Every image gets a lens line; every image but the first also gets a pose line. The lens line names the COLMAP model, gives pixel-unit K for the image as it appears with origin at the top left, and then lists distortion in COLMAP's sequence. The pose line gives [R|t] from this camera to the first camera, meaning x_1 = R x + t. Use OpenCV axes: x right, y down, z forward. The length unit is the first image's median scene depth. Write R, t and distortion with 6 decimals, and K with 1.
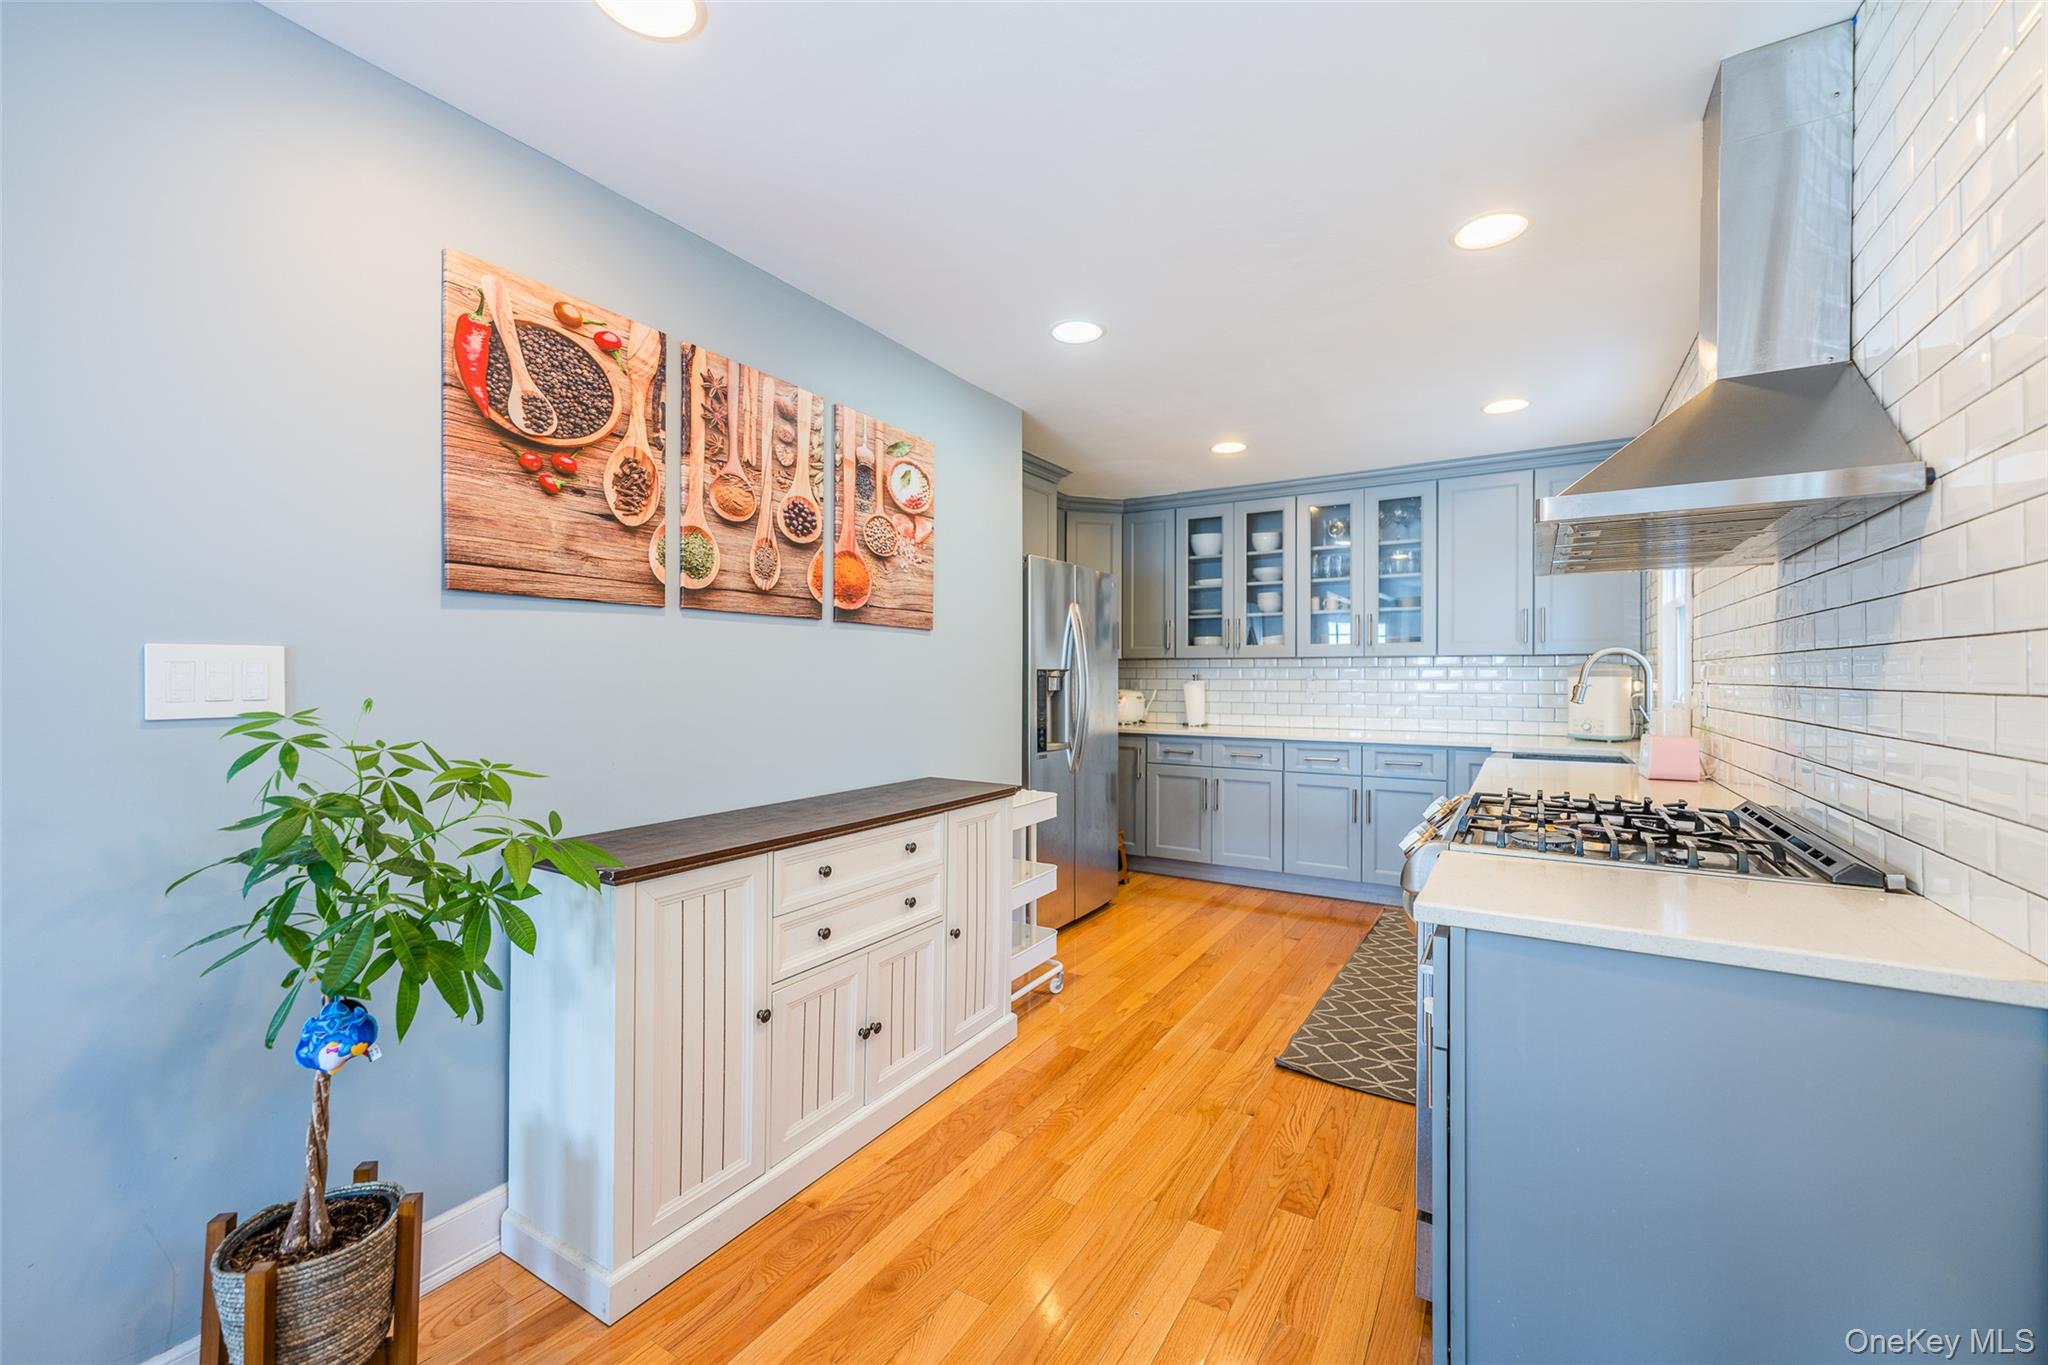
lens RADIAL K [[819.5, 0, 1035.3], [0, 819.5, 675.7], [0, 0, 1]] dist [0.001375, -0.000152]
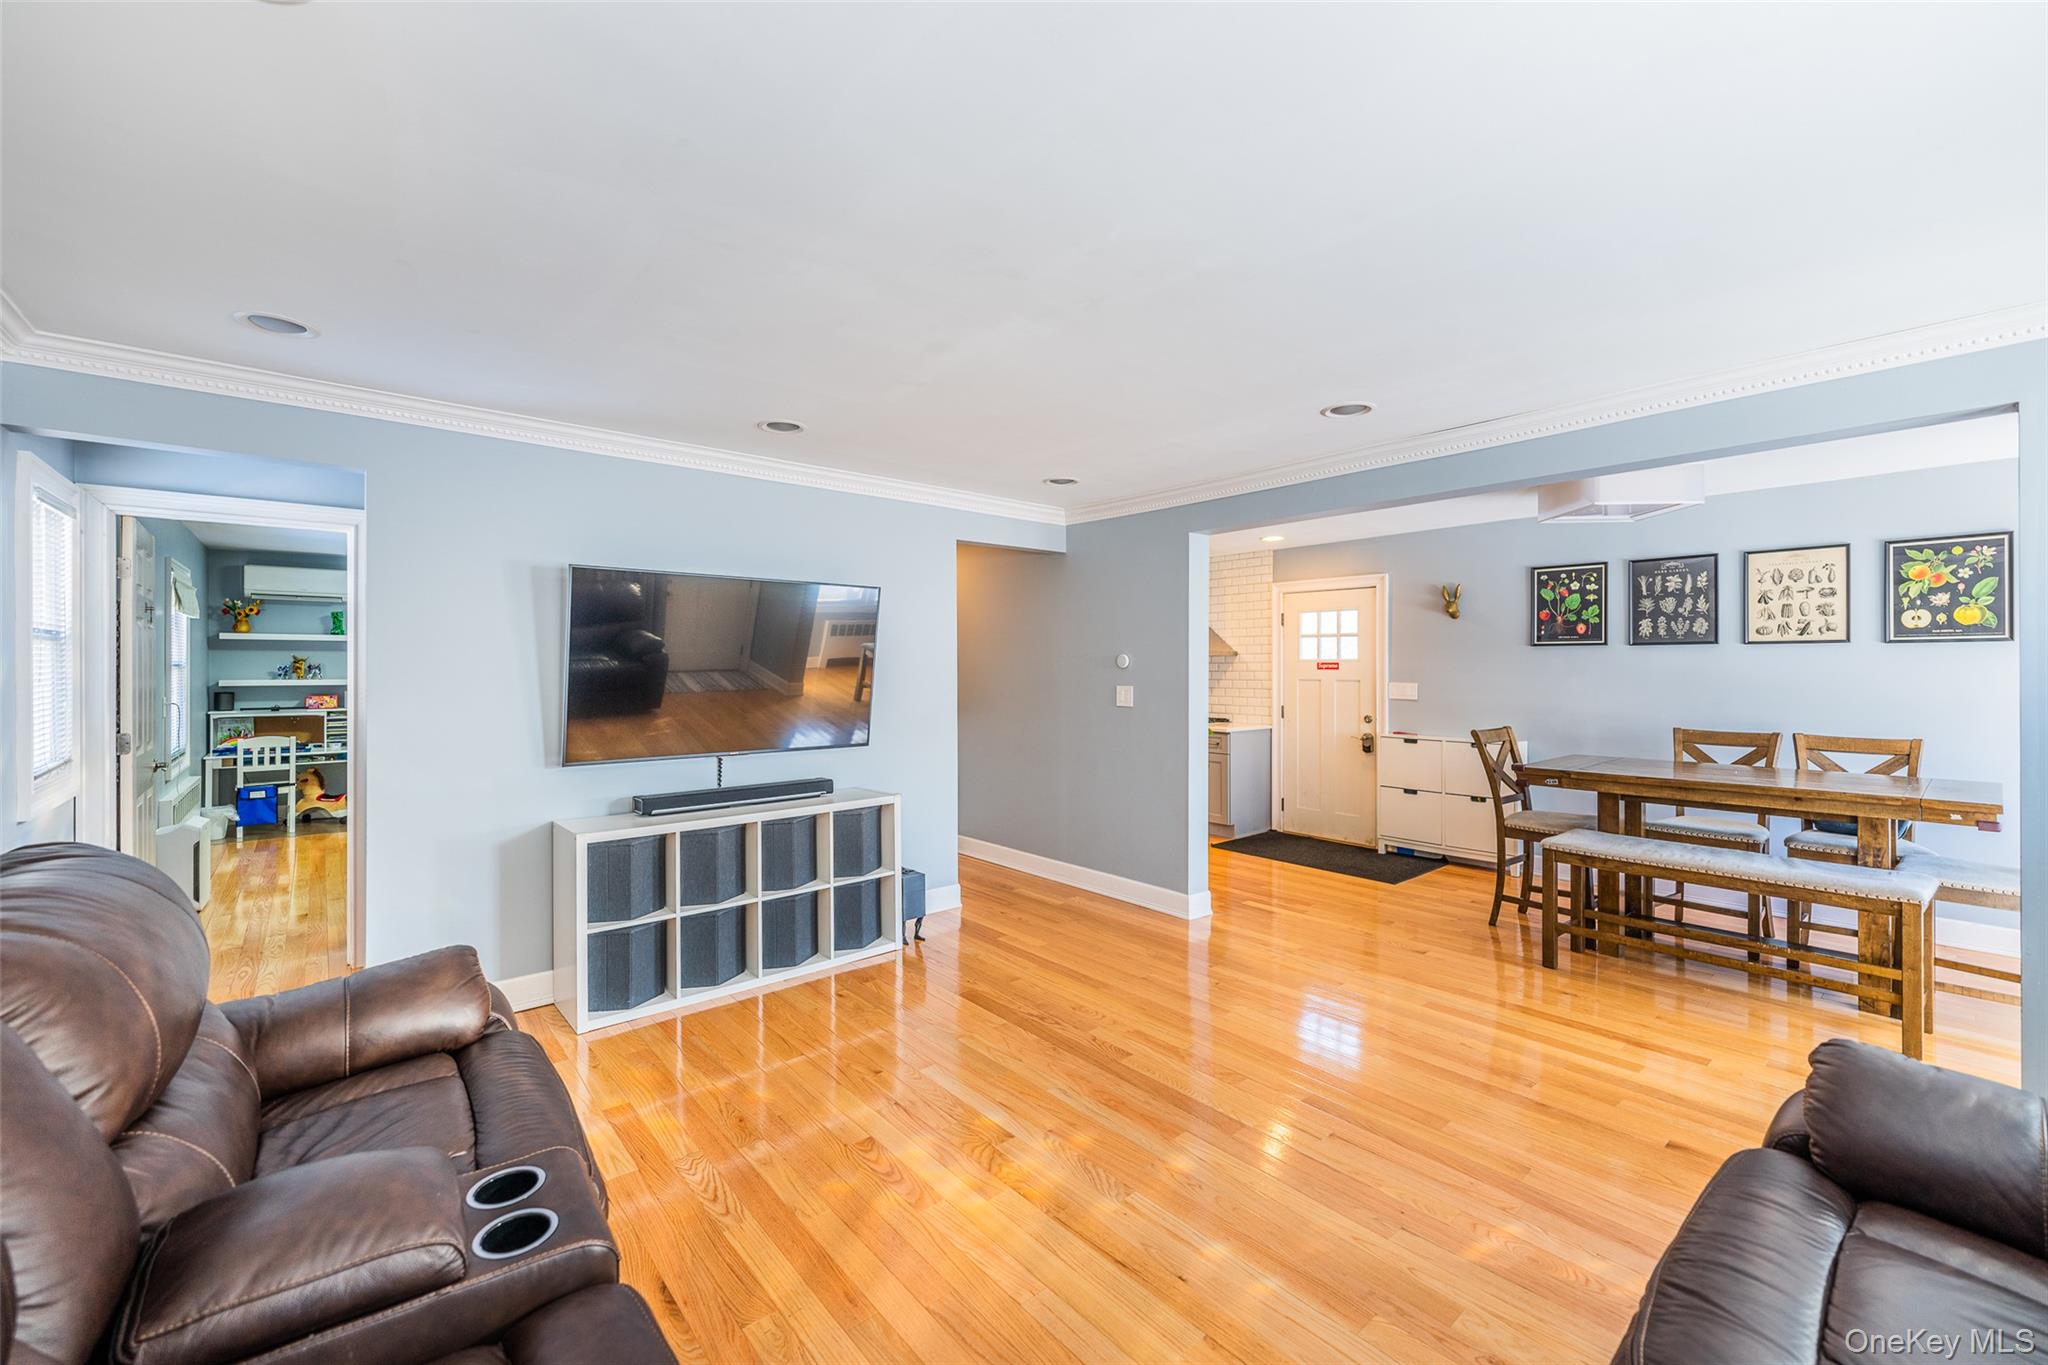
lens RADIAL K [[832.9, 0, 1010.1], [0, 832.9, 666.8], [0, 0, 1]] dist [0.002988, 0.000255]
pose [[0.339471, -0.001722, 0.940615, -2.178219], [0.000196, 0.999998, 0.001760, -0.062384], [-0.940616, -0.000413, 0.339471, 0.193569]]
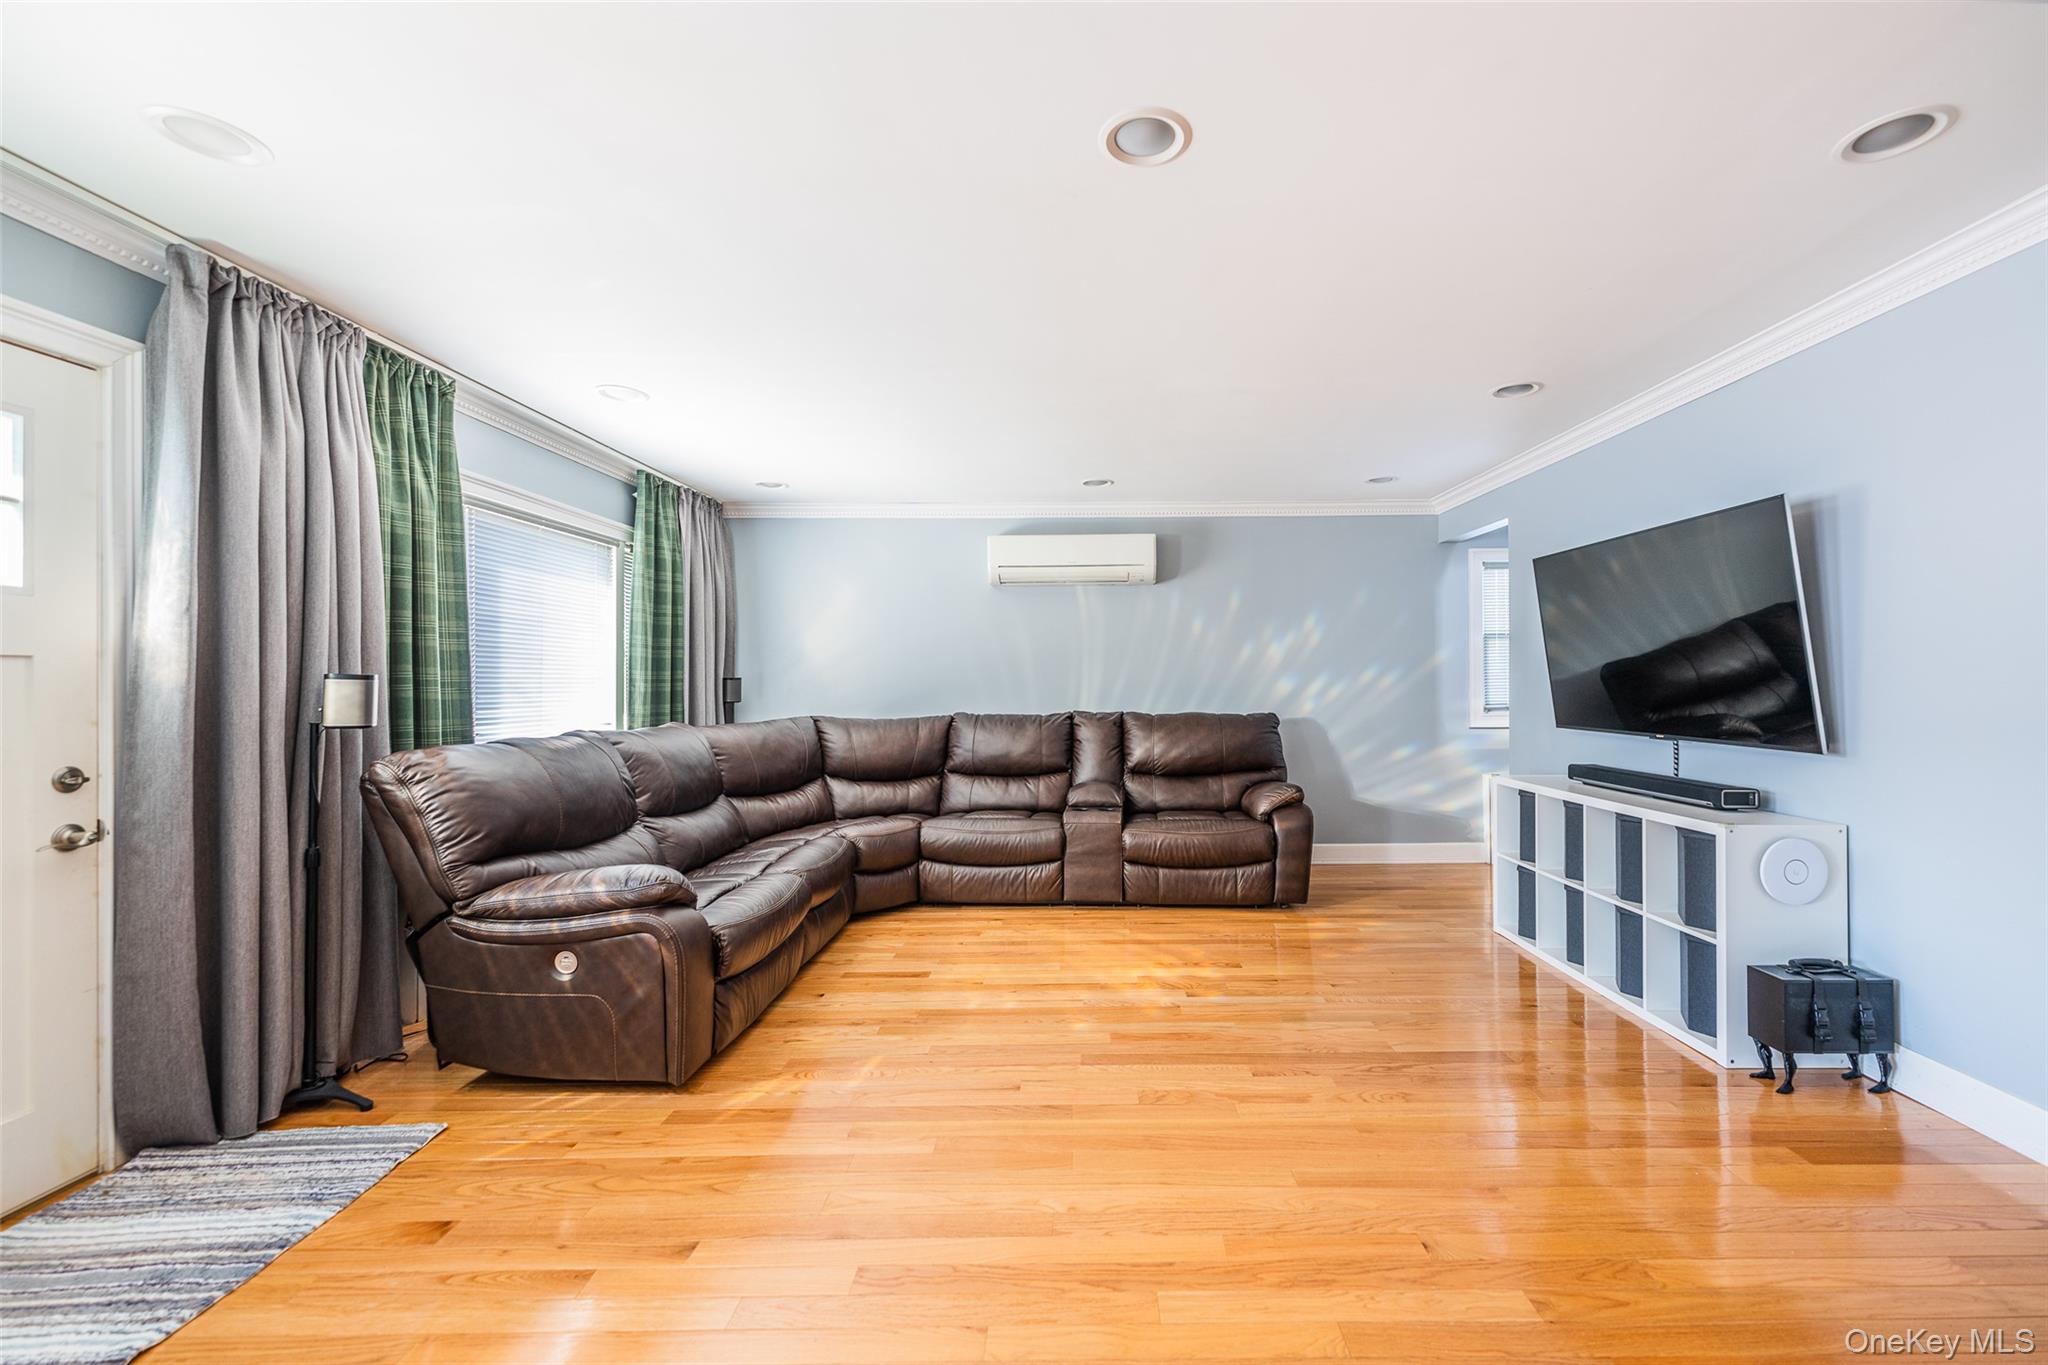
lens RADIAL K [[830.7, 0, 1092.2], [0, 830.7, 679.9], [0, 0, 1]] dist [0.000211, -0.000101]
pose [[0.517583, -0.006832, -0.855606, -0.506198], [0.009526, 0.999952, -0.002222, -0.004456], [0.855580, -0.007000, 0.517623, -0.197548]]
